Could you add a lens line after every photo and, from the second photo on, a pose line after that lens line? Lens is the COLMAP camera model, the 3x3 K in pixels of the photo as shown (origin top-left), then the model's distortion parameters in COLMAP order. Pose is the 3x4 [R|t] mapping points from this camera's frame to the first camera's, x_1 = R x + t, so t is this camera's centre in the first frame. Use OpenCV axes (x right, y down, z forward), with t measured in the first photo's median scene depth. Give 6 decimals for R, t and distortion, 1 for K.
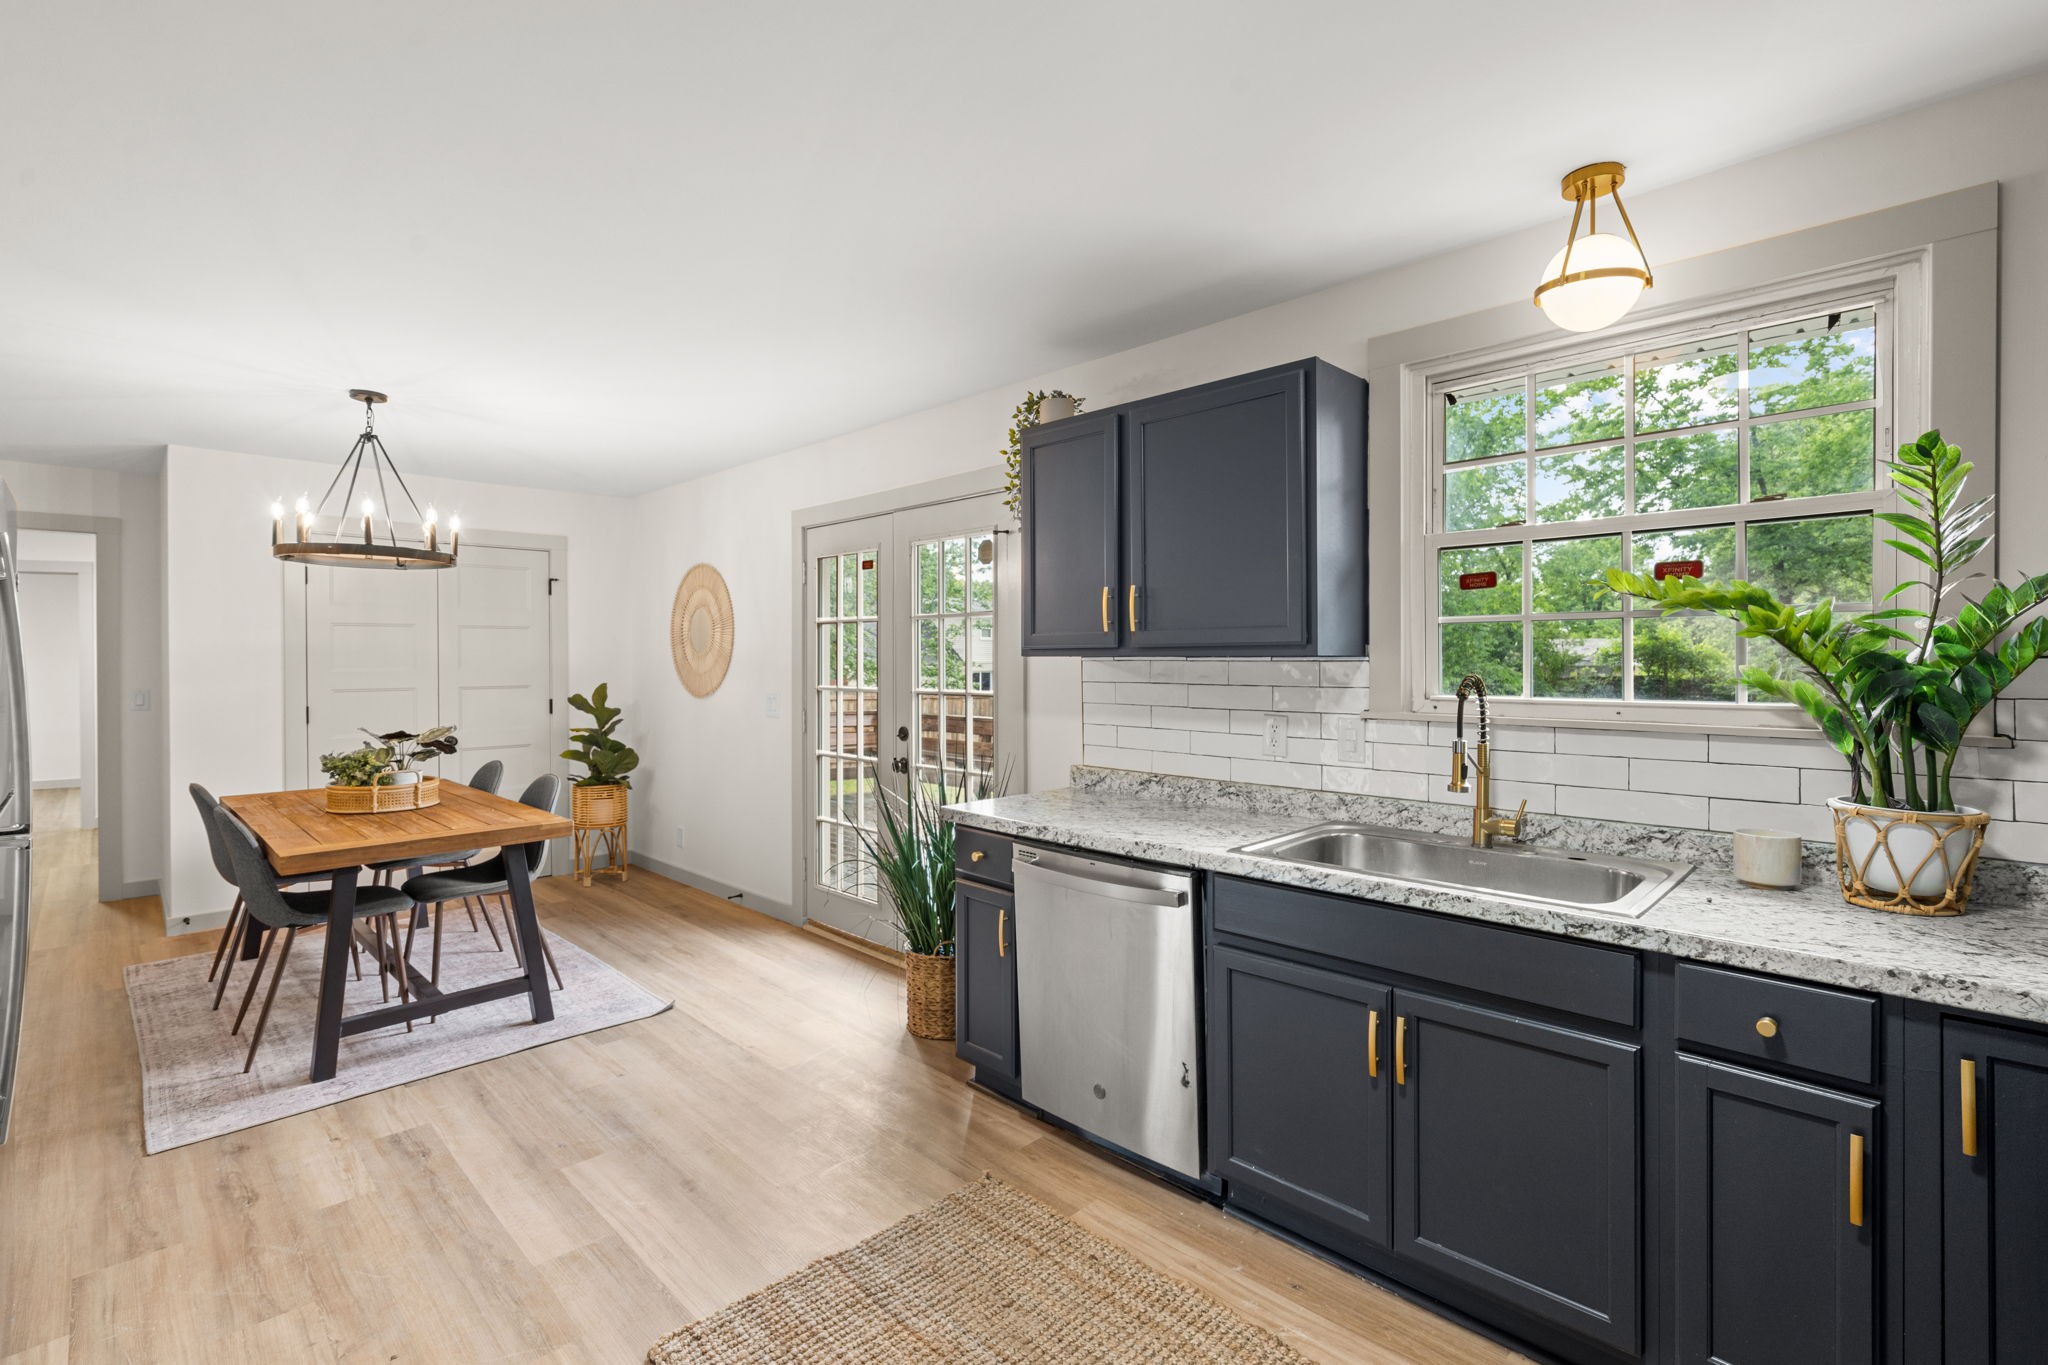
lens RADIAL K [[941.5, 0, 1017.7], [0, 941.5, 664.9], [0, 0, 1]] dist [-0.005353, 0.001583]
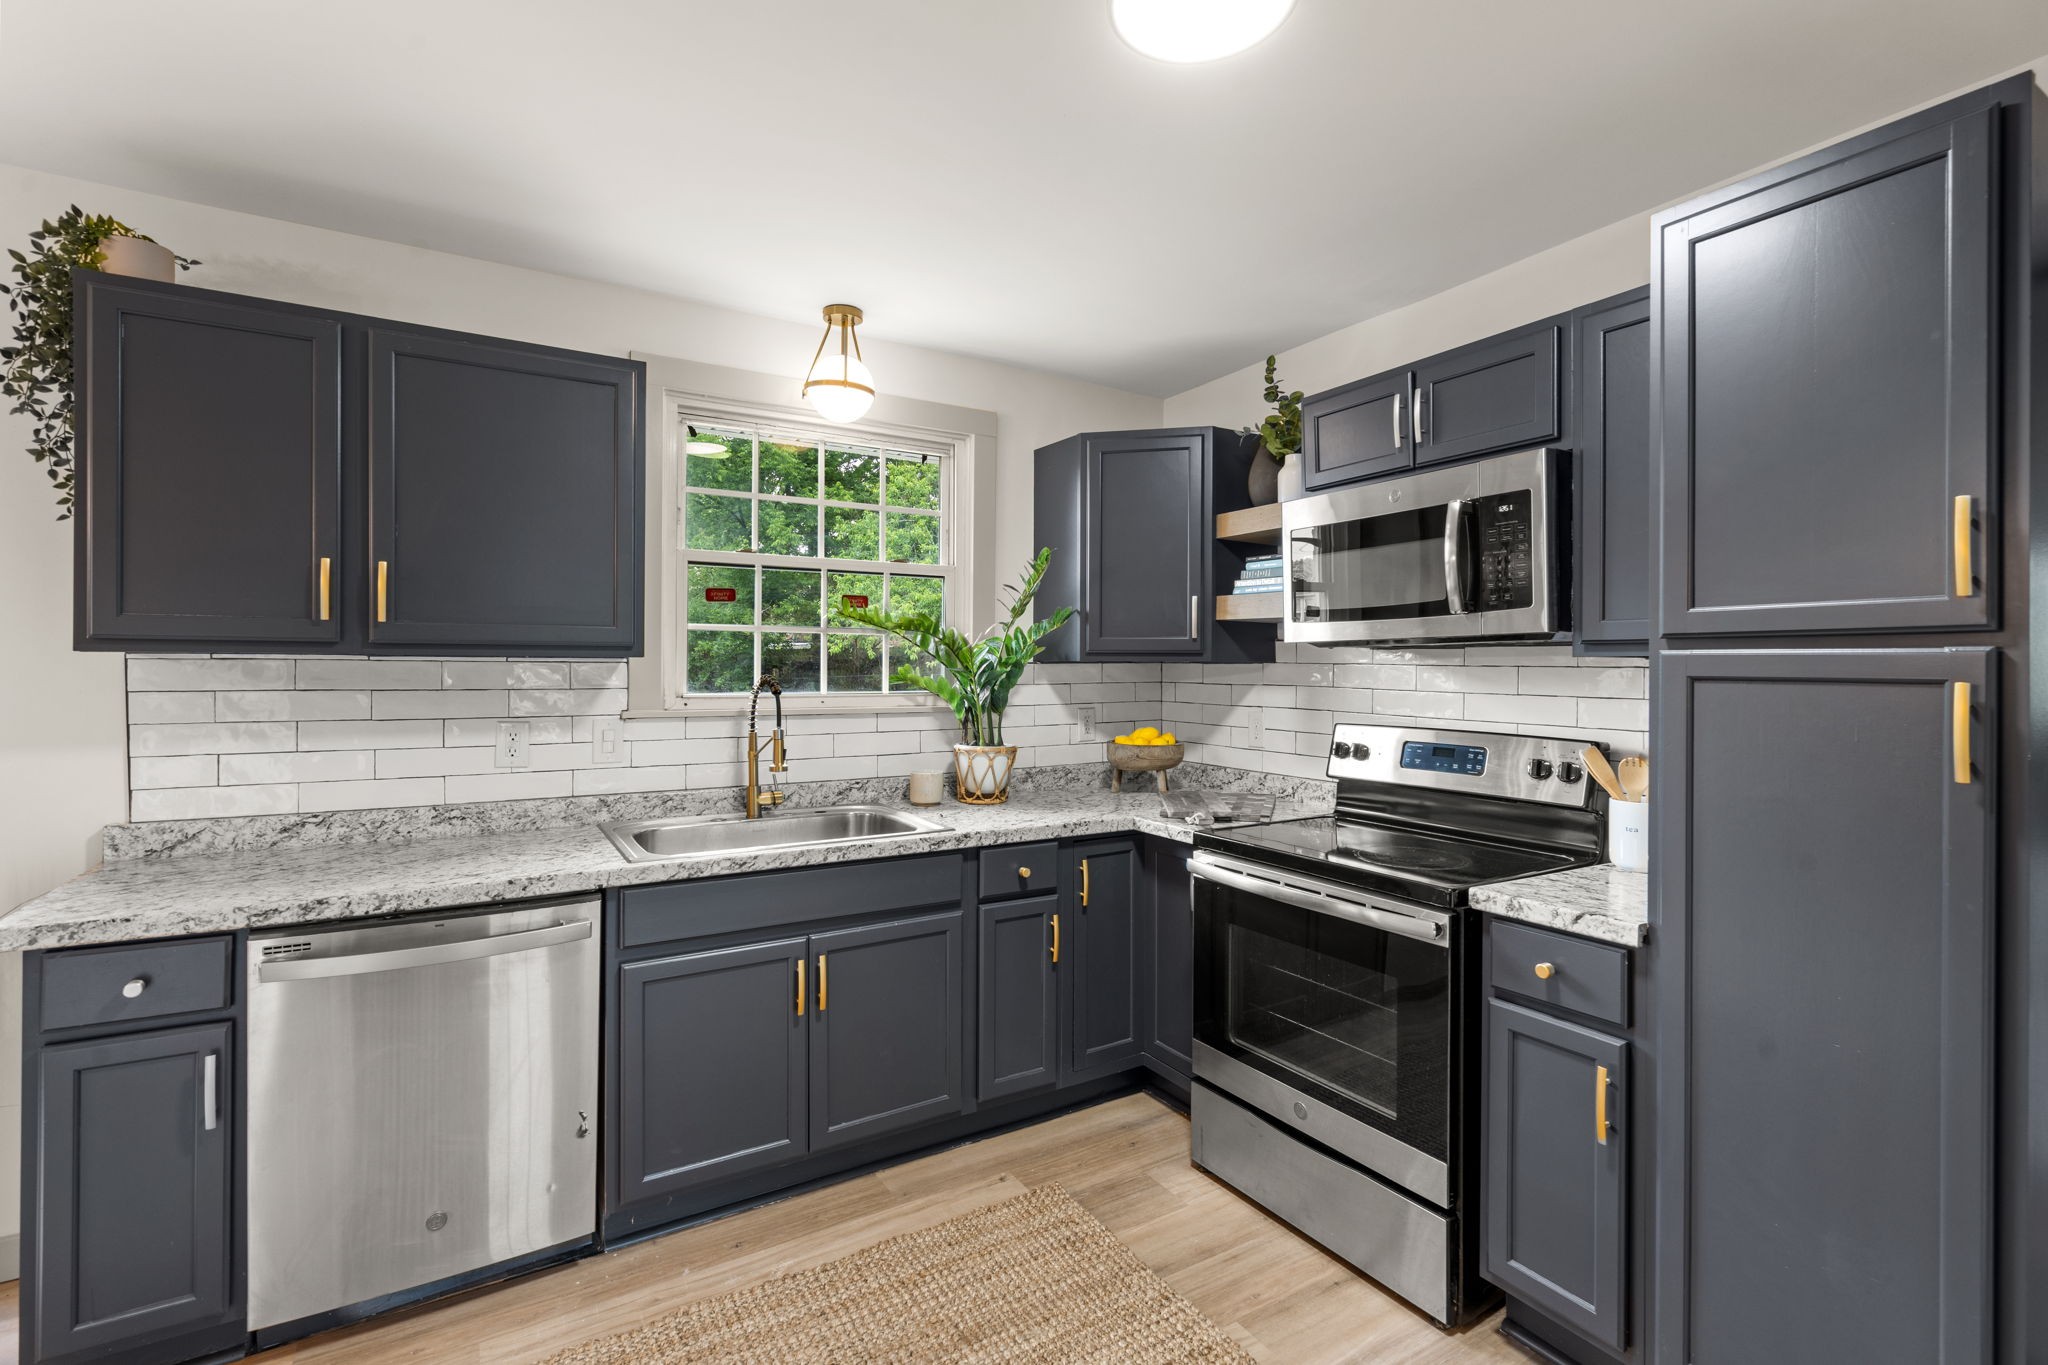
lens RADIAL K [[941.5, 0, 1017.7], [0, 941.5, 664.9], [0, 0, 1]] dist [-0.005353, 0.001583]
pose [[0.222537, 0.001898, 0.974922, -0.457139], [-0.003967, 0.999992, -0.001041, -0.001920], [-0.974916, -0.003636, 0.222542, 0.301586]]
